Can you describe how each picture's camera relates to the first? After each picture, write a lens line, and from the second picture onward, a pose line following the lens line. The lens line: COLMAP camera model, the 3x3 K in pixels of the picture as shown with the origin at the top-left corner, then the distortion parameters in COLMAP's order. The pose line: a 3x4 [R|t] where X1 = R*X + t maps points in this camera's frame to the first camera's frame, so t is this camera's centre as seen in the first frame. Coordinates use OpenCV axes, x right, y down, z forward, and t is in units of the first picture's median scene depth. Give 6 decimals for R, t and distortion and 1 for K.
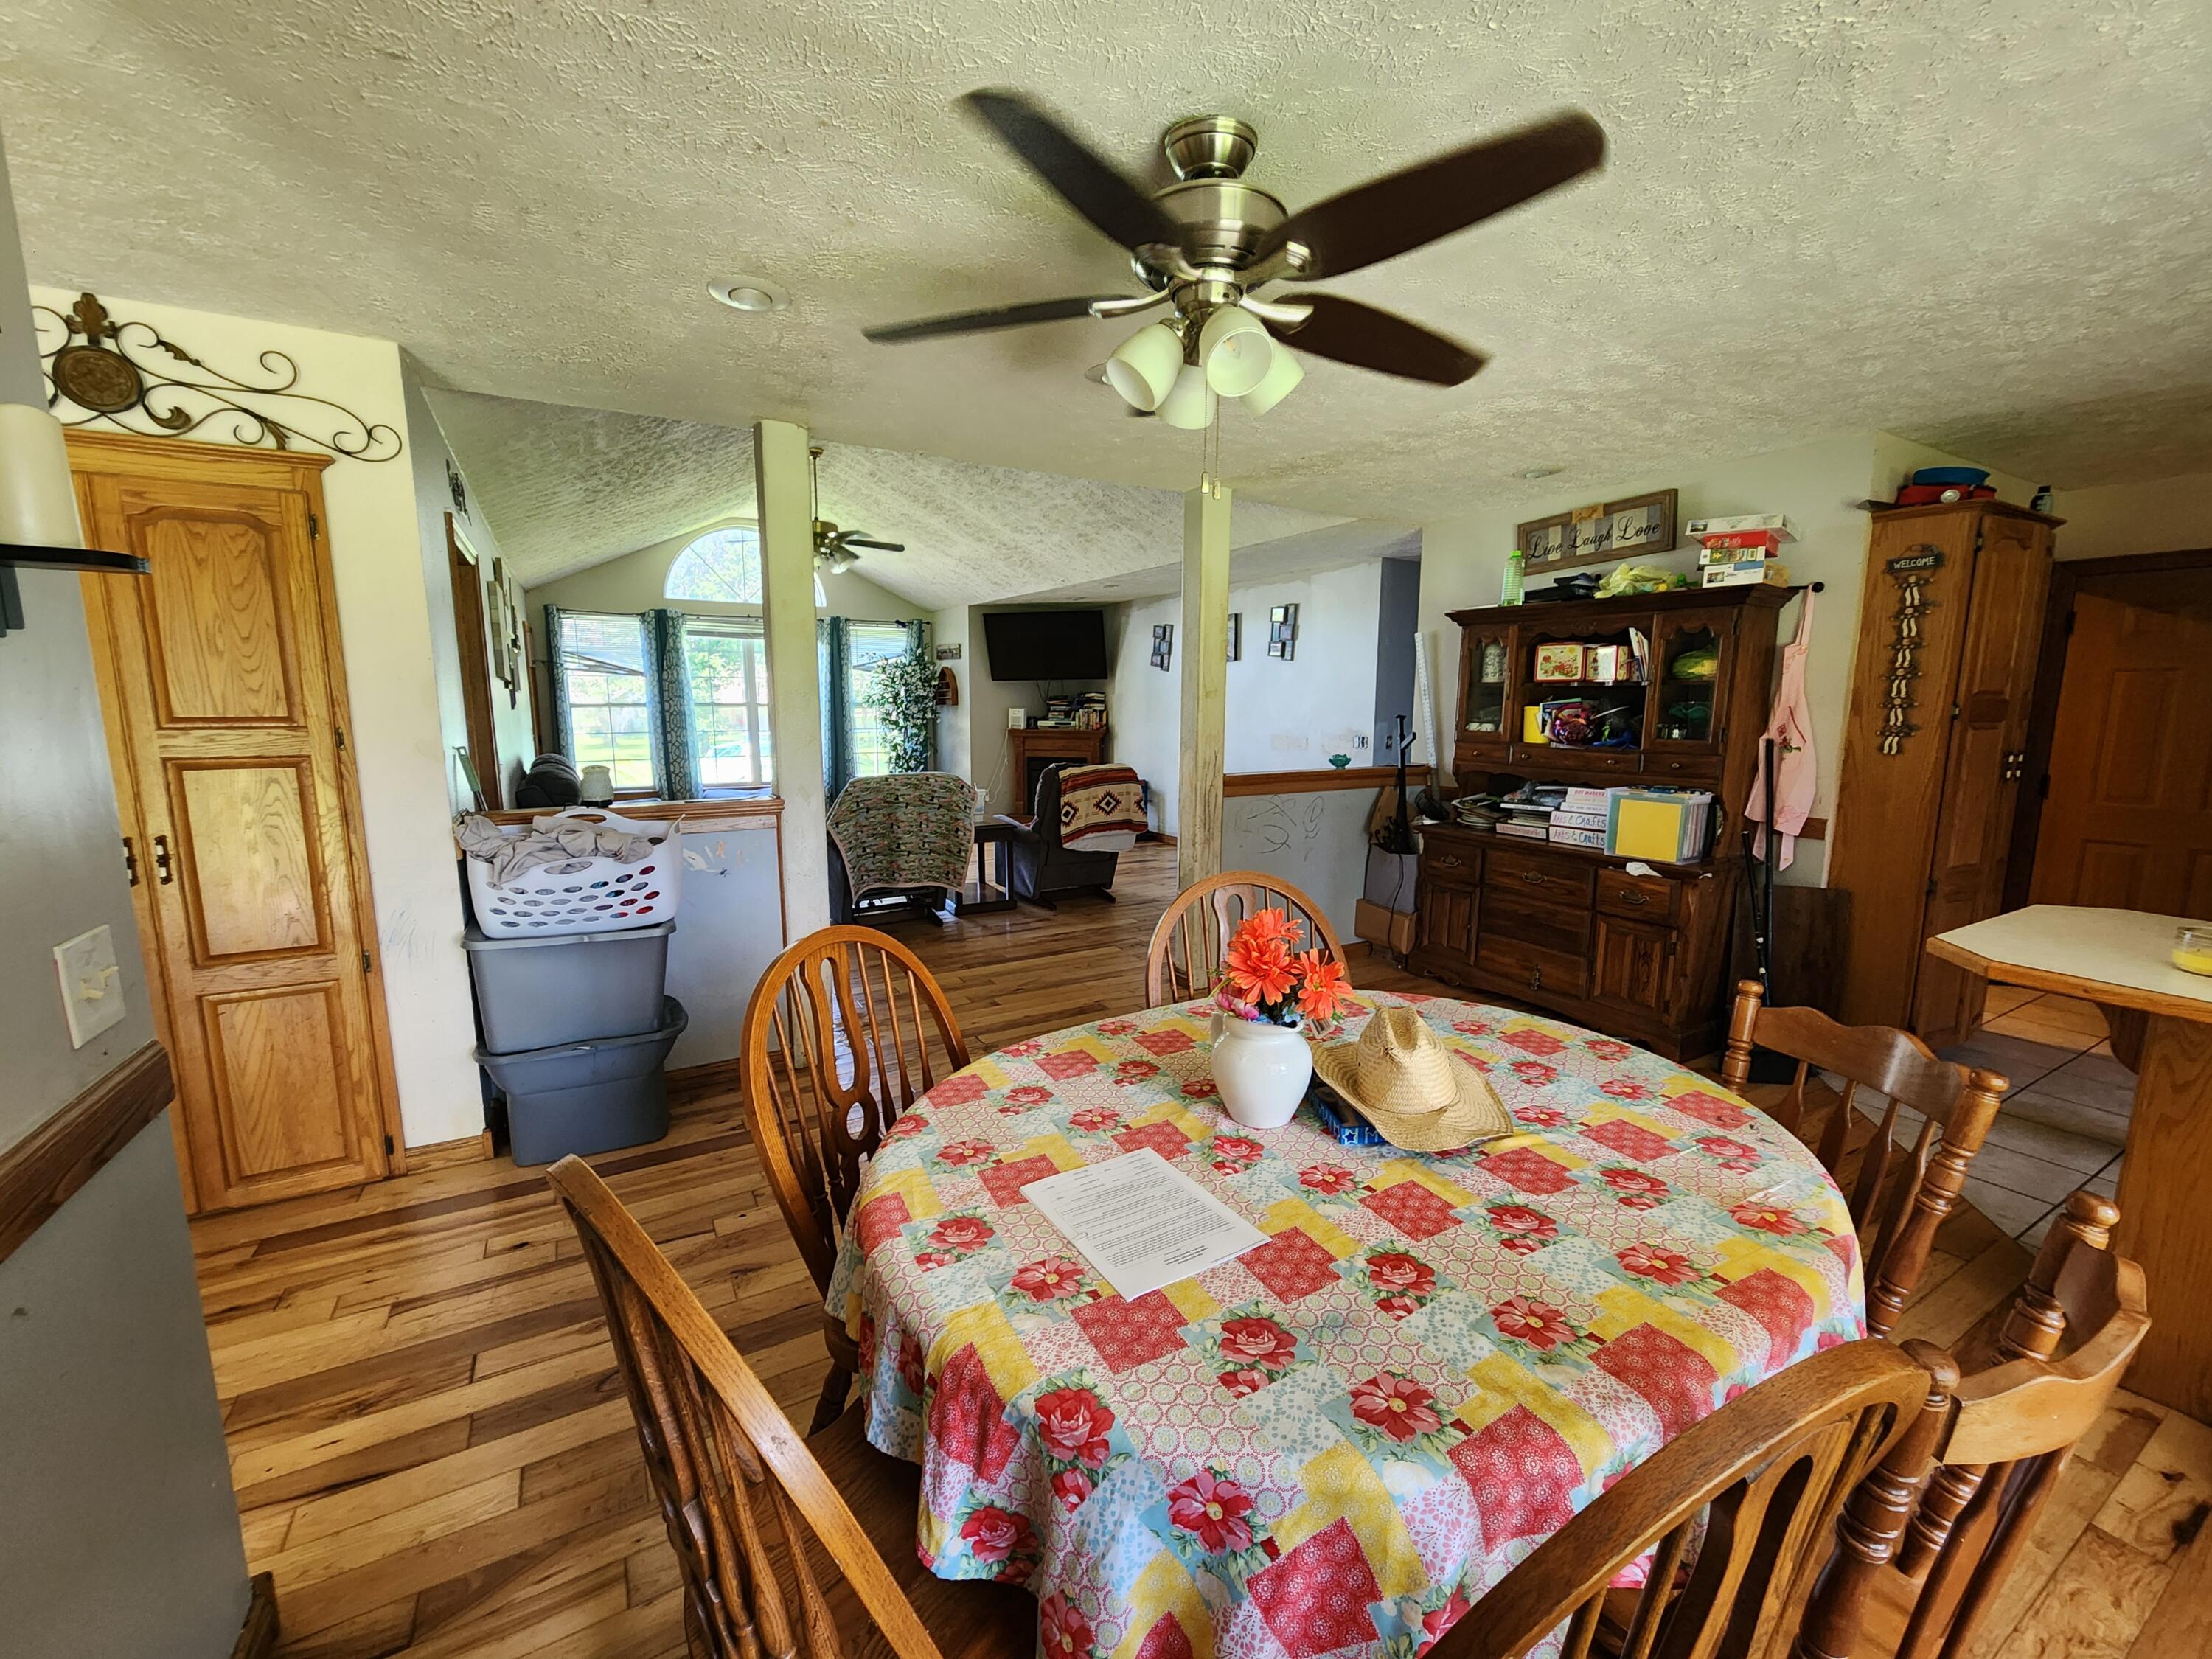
lens RADIAL K [[907.2, 0, 1107.2], [0, 907.2, 835.5], [0, 0, 1]] dist [-0.001736, -0.000098]
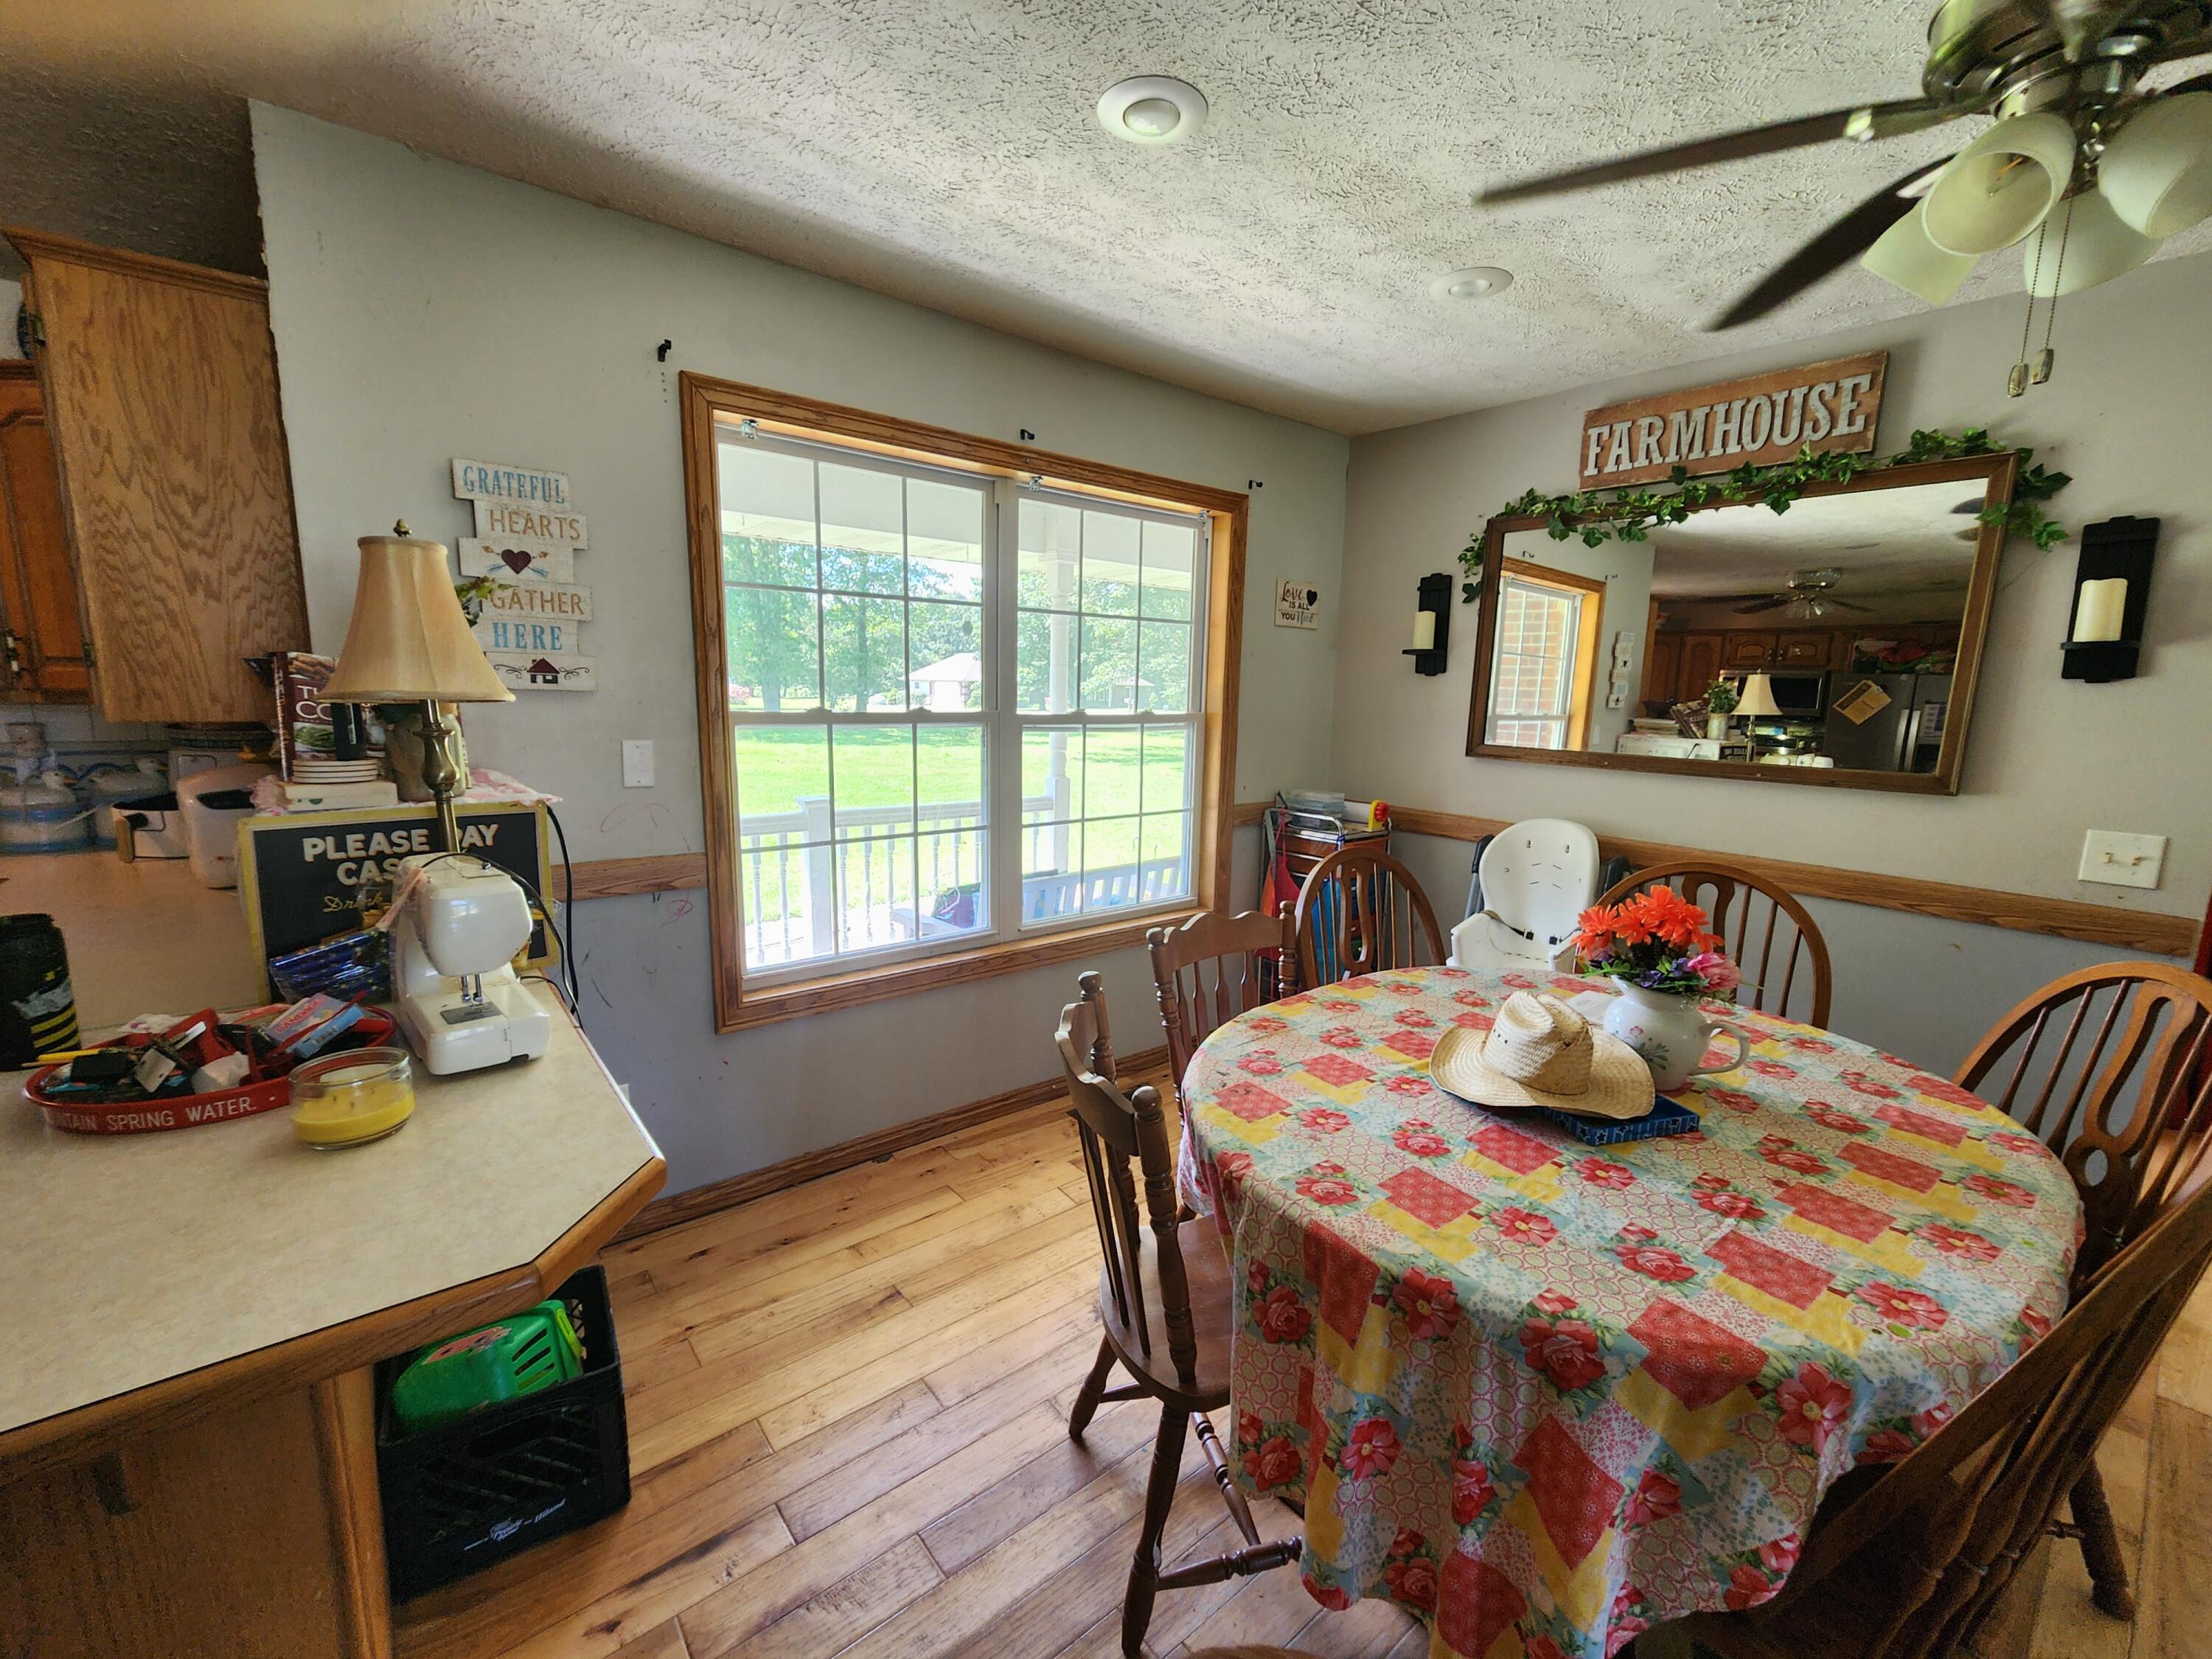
lens RADIAL K [[907.2, 0, 1100.2], [0, 907.2, 834.2], [0, 0, 1]] dist [-0.001736, -0.000098]
pose [[-0.988588, -0.001641, -0.150638, 0.941356], [-0.048212, 0.950798, 0.306037, -0.264143], [0.142725, 0.309807, -0.940026, 1.754215]]
